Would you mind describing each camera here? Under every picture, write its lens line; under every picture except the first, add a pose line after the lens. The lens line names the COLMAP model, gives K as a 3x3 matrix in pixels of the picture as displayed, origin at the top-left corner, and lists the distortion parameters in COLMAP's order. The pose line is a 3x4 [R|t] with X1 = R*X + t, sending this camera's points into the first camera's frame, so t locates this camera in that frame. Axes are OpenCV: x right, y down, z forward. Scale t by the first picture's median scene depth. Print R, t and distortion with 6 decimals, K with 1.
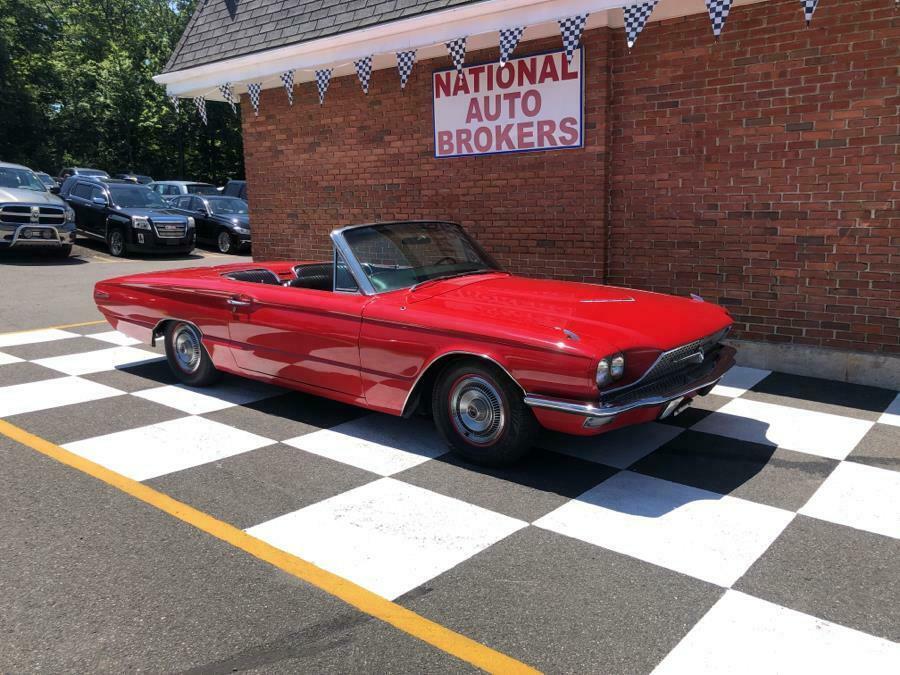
lens RADIAL K [[742.1, 0, 450.0], [0, 742.1, 337.5], [0, 0, 1]] dist [0.014514, -0.001530]
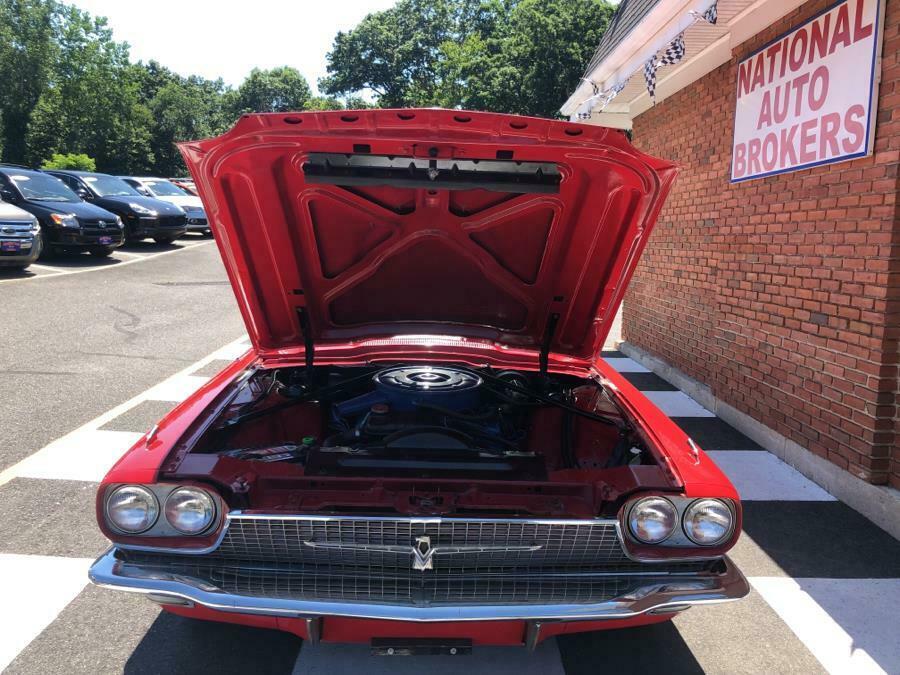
lens RADIAL K [[744.4, 0, 452.4], [0, 744.4, 329.8], [0, 0, 1]] dist [0.005316, 0.001722]
pose [[0.647661, 0.133757, -0.750096, 0.397662], [-0.185100, 0.982599, 0.015394, -0.074023], [0.739103, 0.128872, 0.661150, 0.396512]]
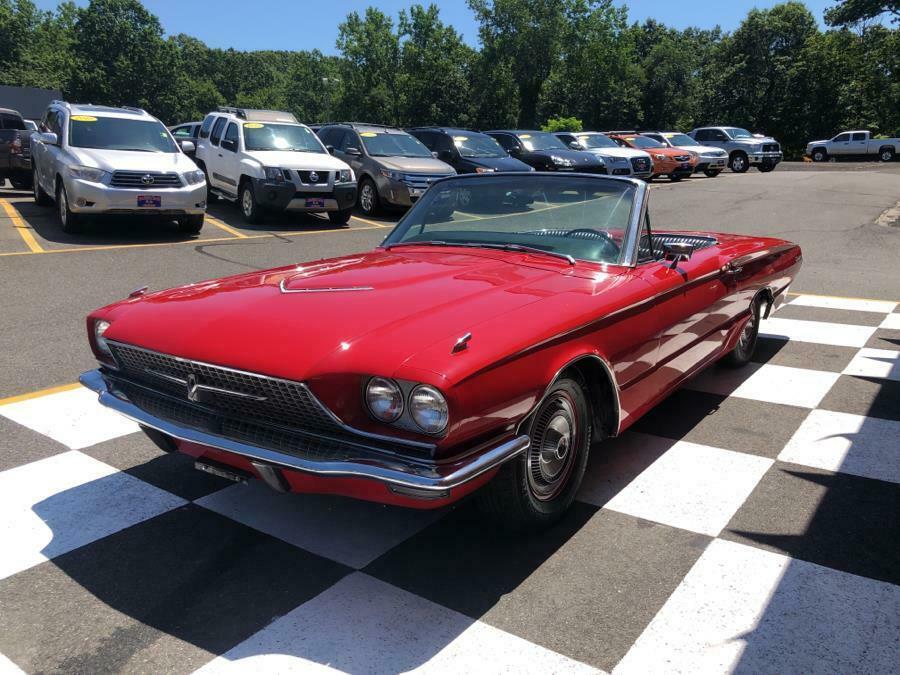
lens RADIAL K [[744.4, 0, 452.4], [0, 744.4, 329.8], [0, 0, 1]] dist [0.005316, 0.001722]
pose [[0.058141, 0.210418, -0.975881, 0.531982], [-0.192151, 0.961615, 0.195894, -0.102379], [0.979642, 0.176127, 0.096341, 0.661160]]
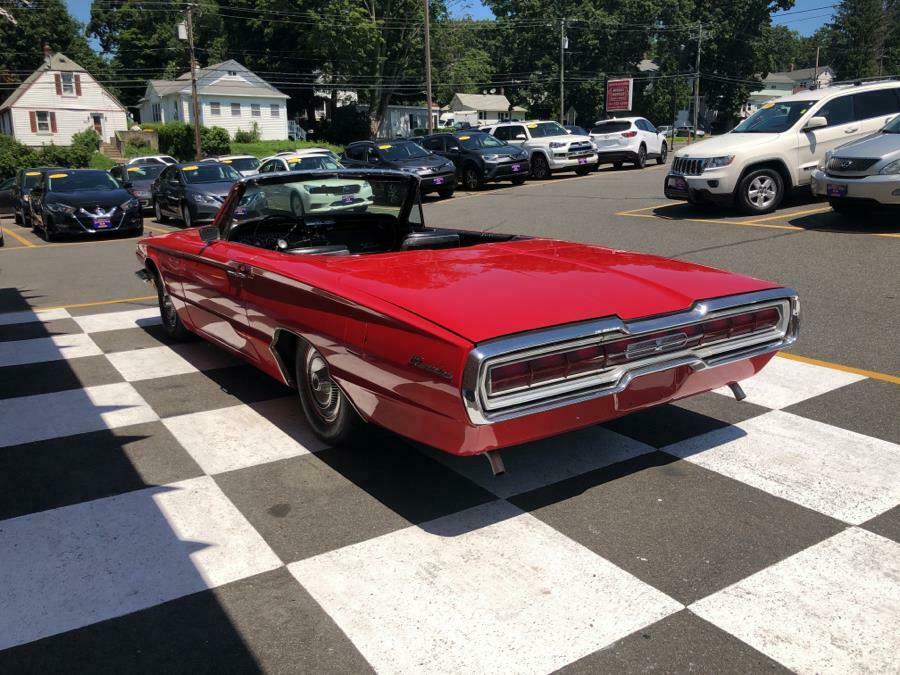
lens RADIAL K [[744.4, 0, 452.4], [0, 744.4, 329.8], [0, 0, 1]] dist [0.005316, 0.001722]
pose [[-0.950897, -0.035665, 0.307445, -0.371782], [0.090017, 0.918530, 0.384966, -0.238188], [-0.296127, 0.393739, -0.870217, 1.389467]]
